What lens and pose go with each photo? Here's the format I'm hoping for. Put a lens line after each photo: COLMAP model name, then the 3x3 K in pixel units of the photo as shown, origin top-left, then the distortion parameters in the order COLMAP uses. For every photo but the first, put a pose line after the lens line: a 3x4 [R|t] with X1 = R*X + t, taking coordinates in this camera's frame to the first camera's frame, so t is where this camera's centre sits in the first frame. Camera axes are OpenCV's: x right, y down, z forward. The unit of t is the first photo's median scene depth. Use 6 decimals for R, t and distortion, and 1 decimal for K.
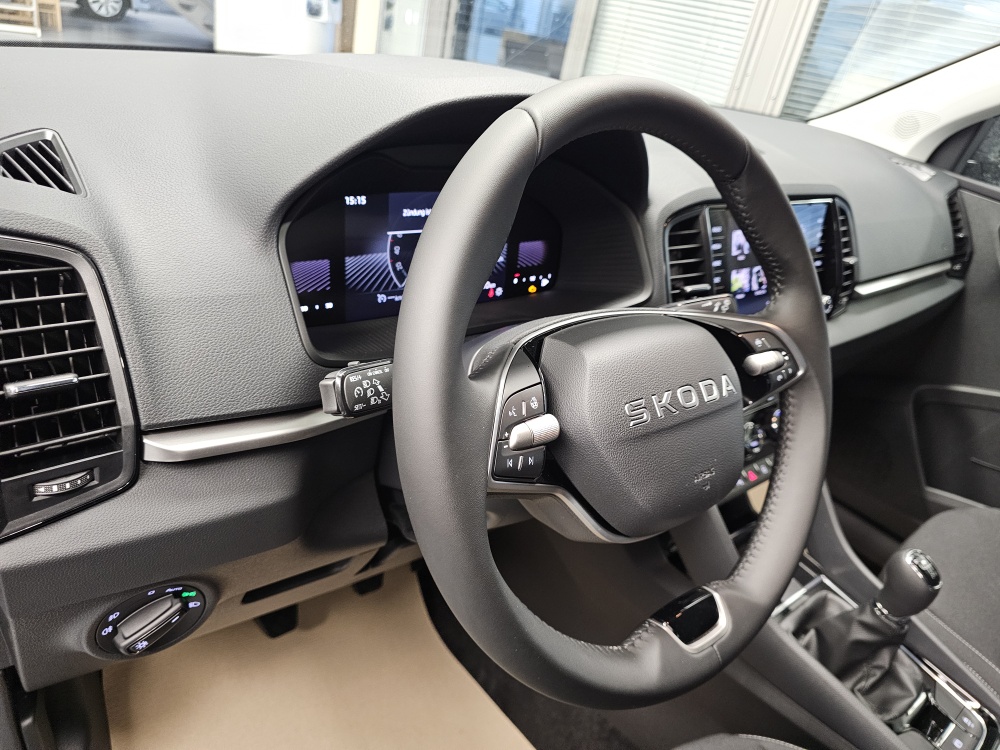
lens RADIAL K [[670.4, 0, 500.0], [0, 670.4, 375.0], [0, 0, 1]] dist [0.038760, -0.046622]
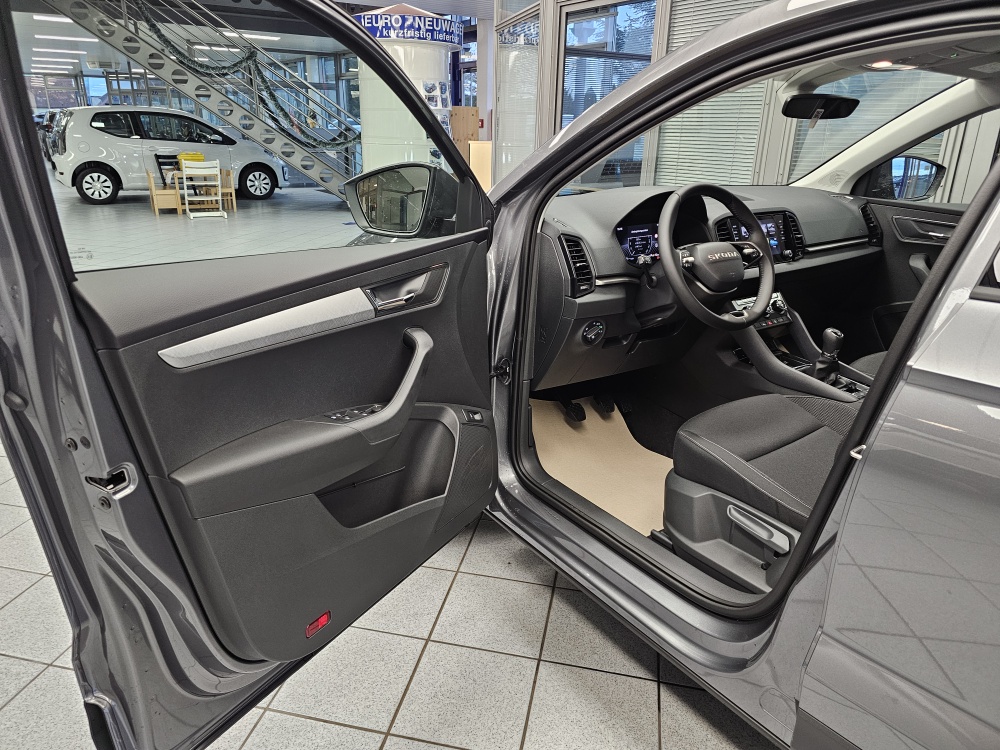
lens RADIAL K [[660.7, 0, 500.0], [0, 660.7, 375.0], [0, 0, 1]] dist [0.046507, -0.000047]
pose [[0.985209, -0.126595, -0.115489, -0.485750], [0.107282, 0.981210, -0.160366, 0.886568], [0.133621, 0.145604, 0.980278, -2.138671]]
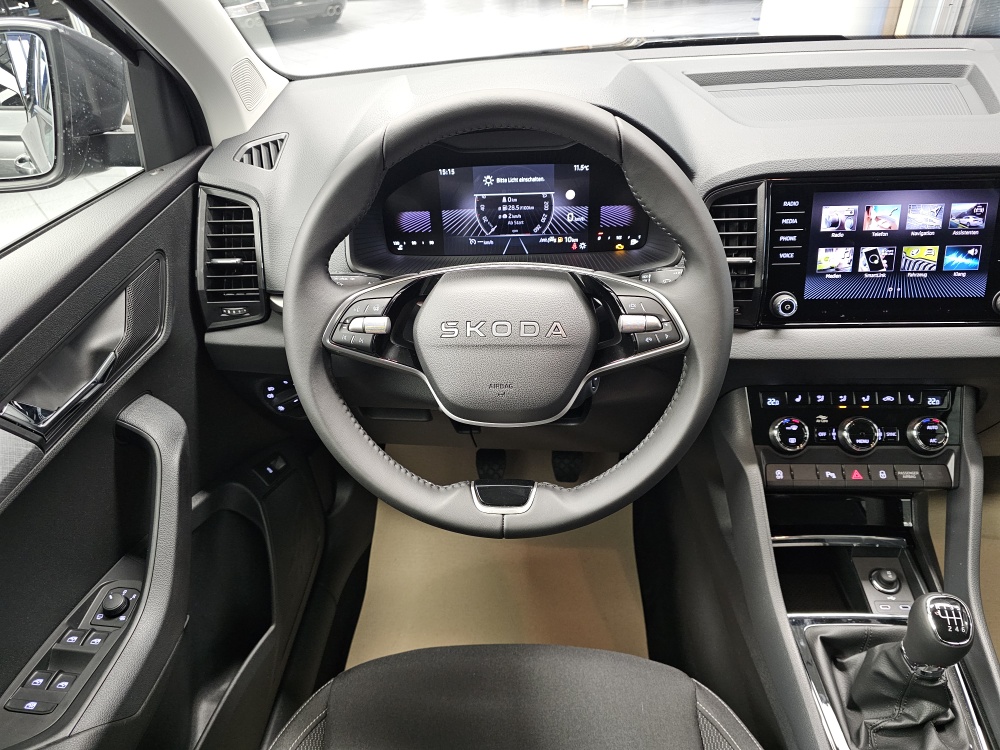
lens RADIAL K [[670.4, 0, 500.0], [0, 670.4, 375.0], [0, 0, 1]] dist [0.038760, -0.046622]
pose [[0.721640, 0.218761, -0.656794, 0.864909], [-0.166429, 0.975755, 0.142139, -0.050638], [0.671965, 0.006736, 0.740552, -0.007231]]
